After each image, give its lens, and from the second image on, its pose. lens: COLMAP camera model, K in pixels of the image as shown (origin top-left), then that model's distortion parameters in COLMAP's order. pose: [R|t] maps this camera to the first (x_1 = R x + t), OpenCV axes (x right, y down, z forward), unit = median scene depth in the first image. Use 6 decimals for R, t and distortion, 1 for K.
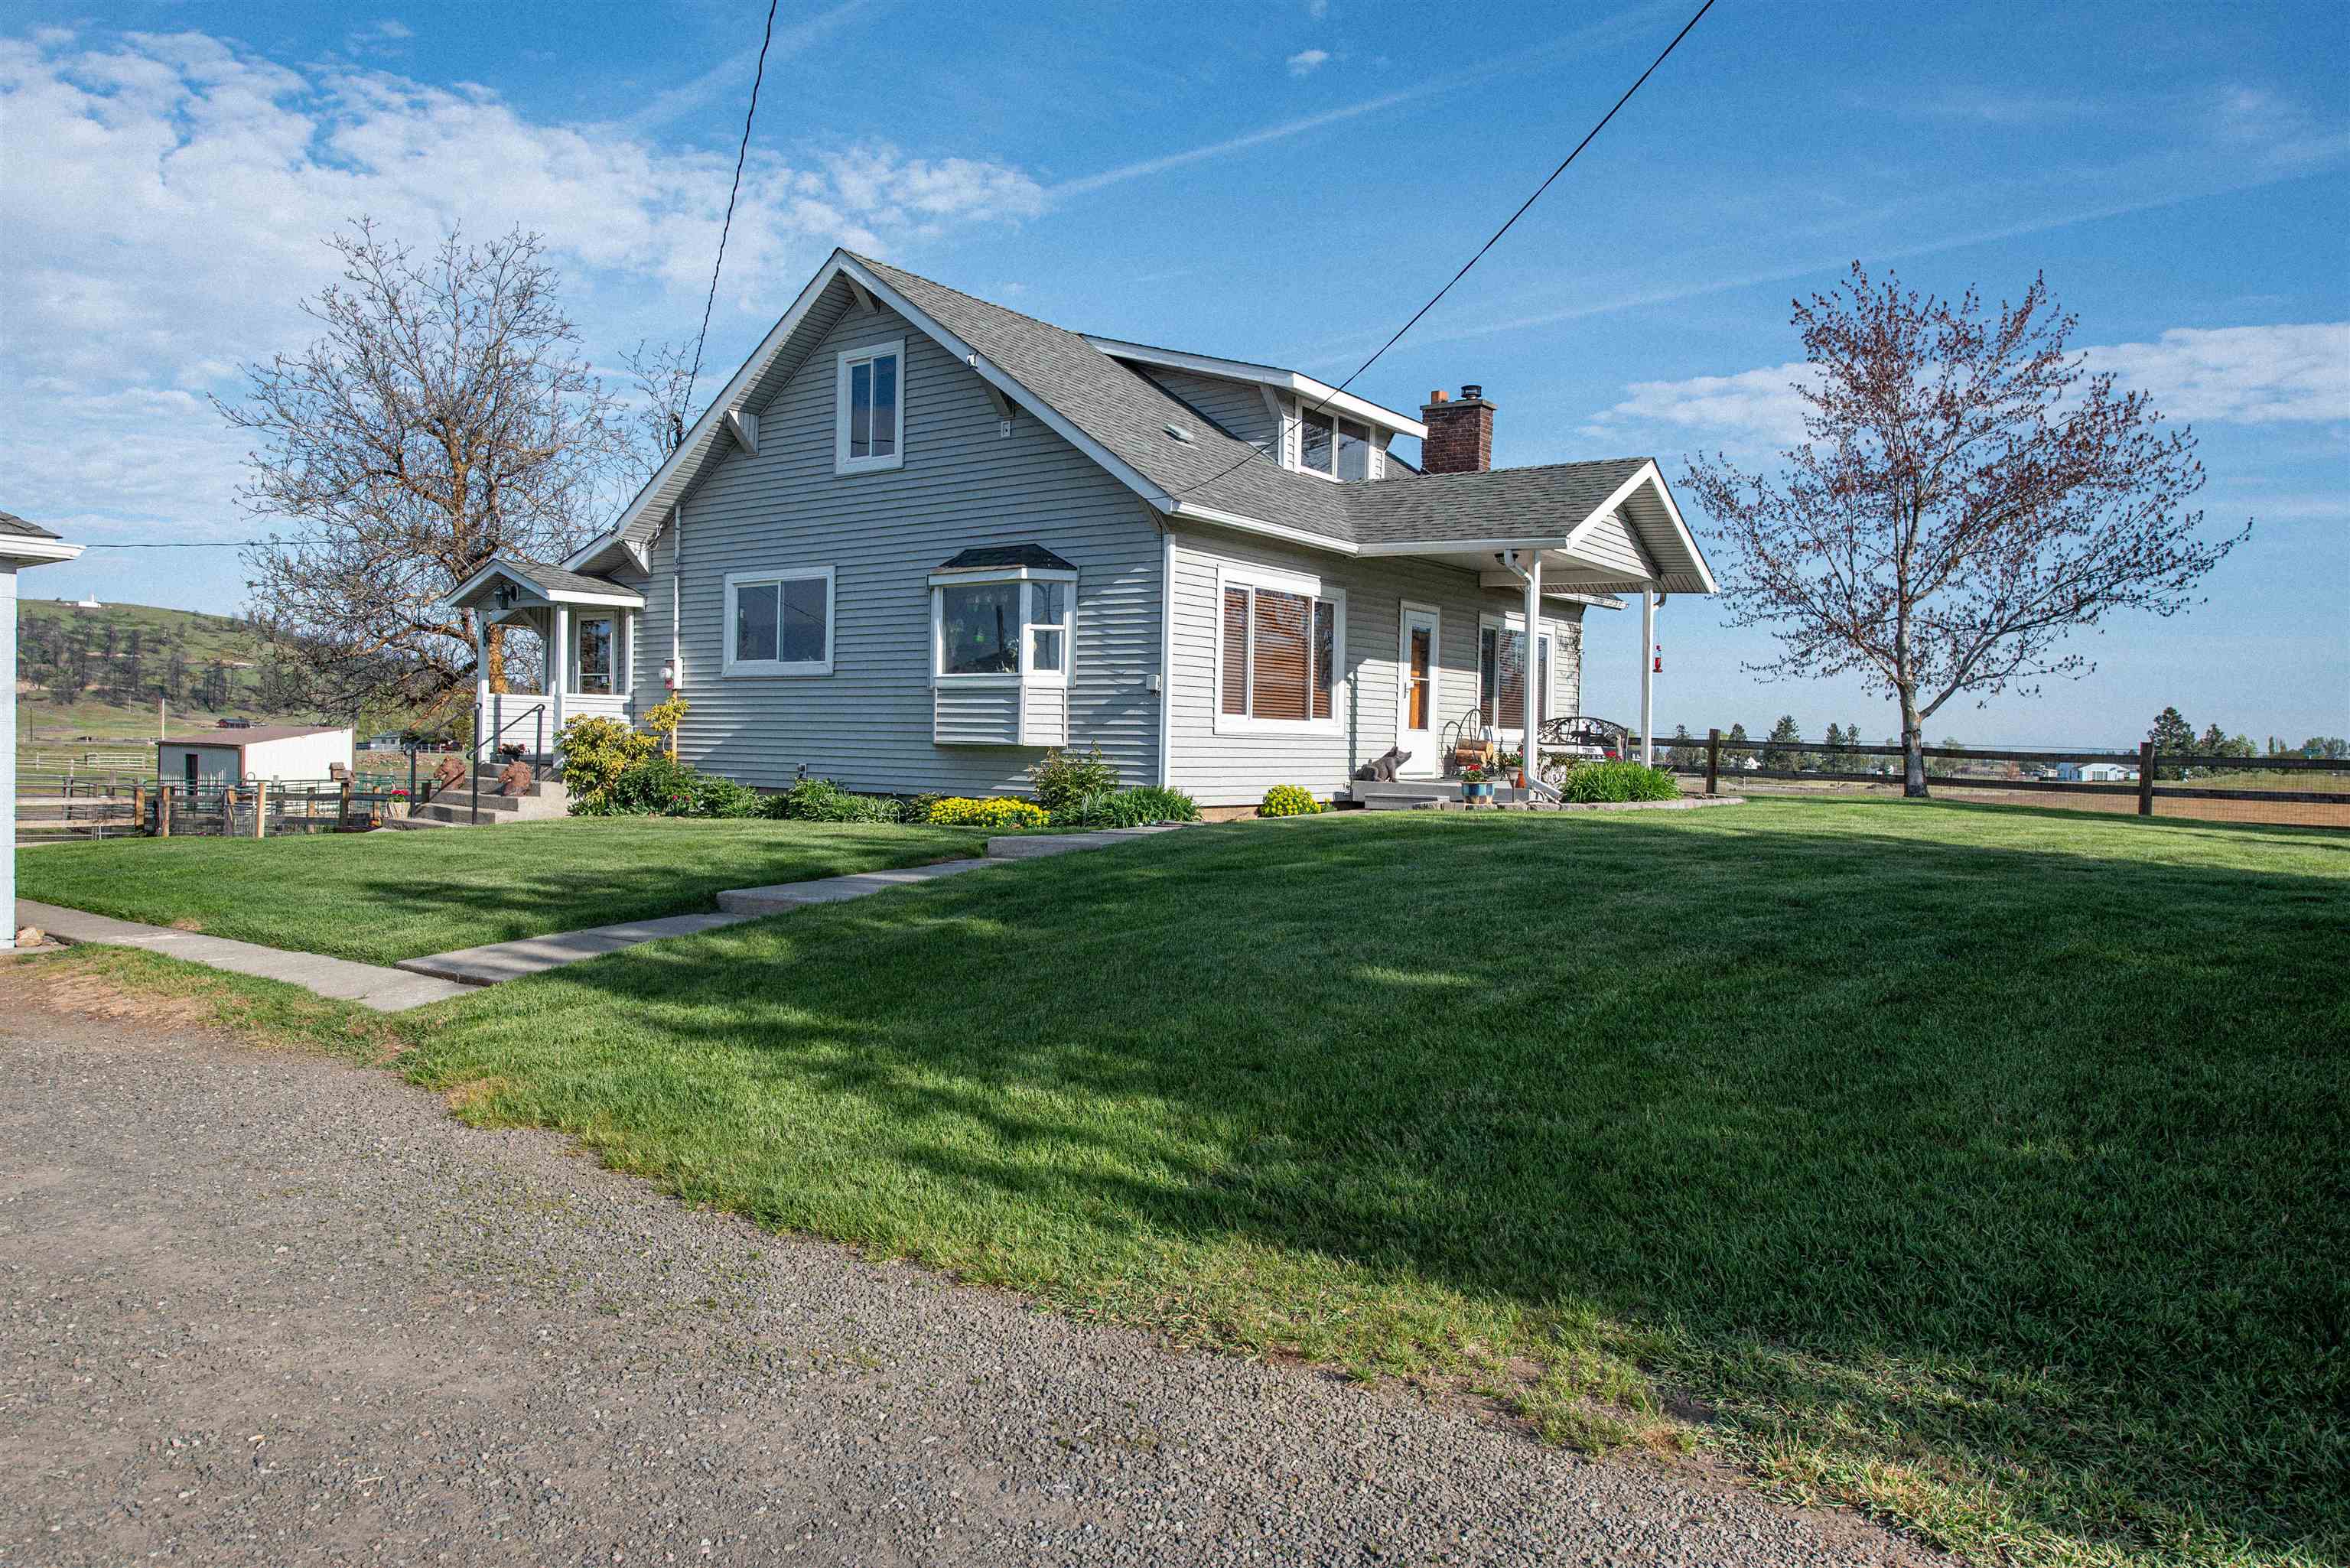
lens RADIAL K [[1532.4, 0, 1175.0], [0, 1532.4, 784.0], [0, 0, 1]] dist [-0.005648, -0.001904]
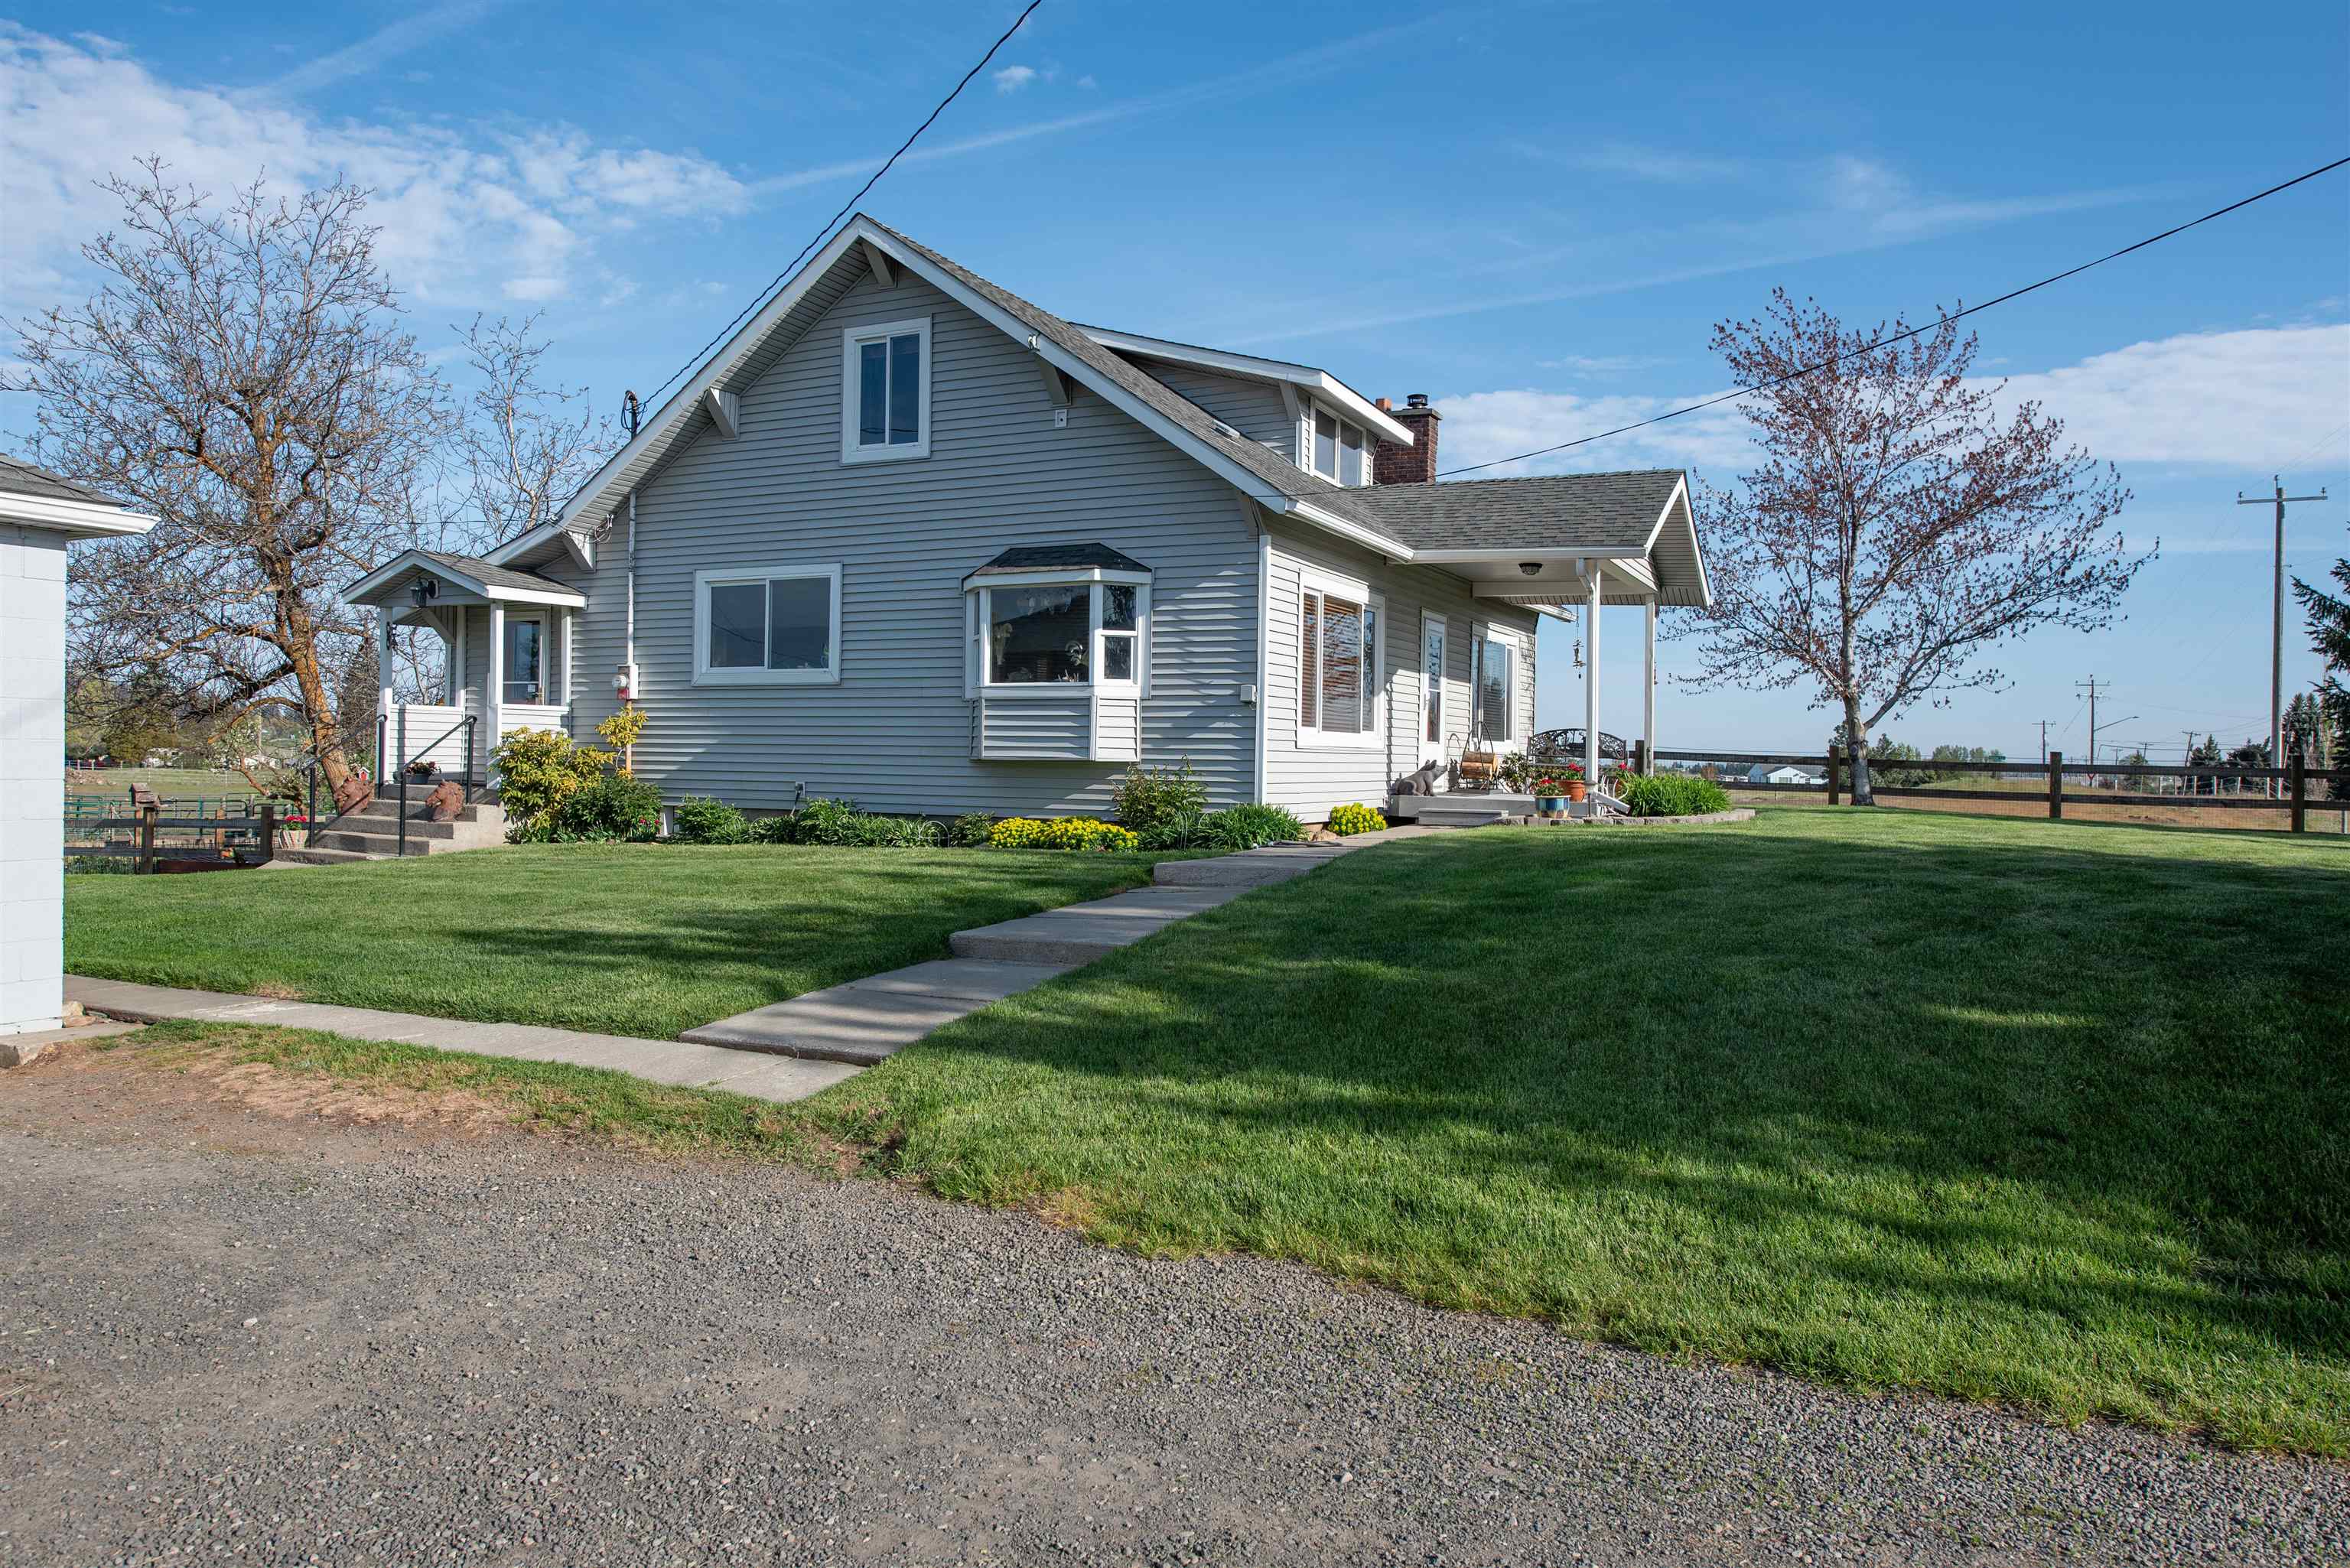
lens RADIAL K [[1532.4, 0, 1175.0], [0, 1532.4, 784.0], [0, 0, 1]] dist [-0.005648, -0.001904]
pose [[0.984322, -0.007926, 0.176205, -0.185237], [0.009241, 0.999935, -0.006639, -0.004058], [-0.176141, 0.008163, 0.984331, 0.072348]]
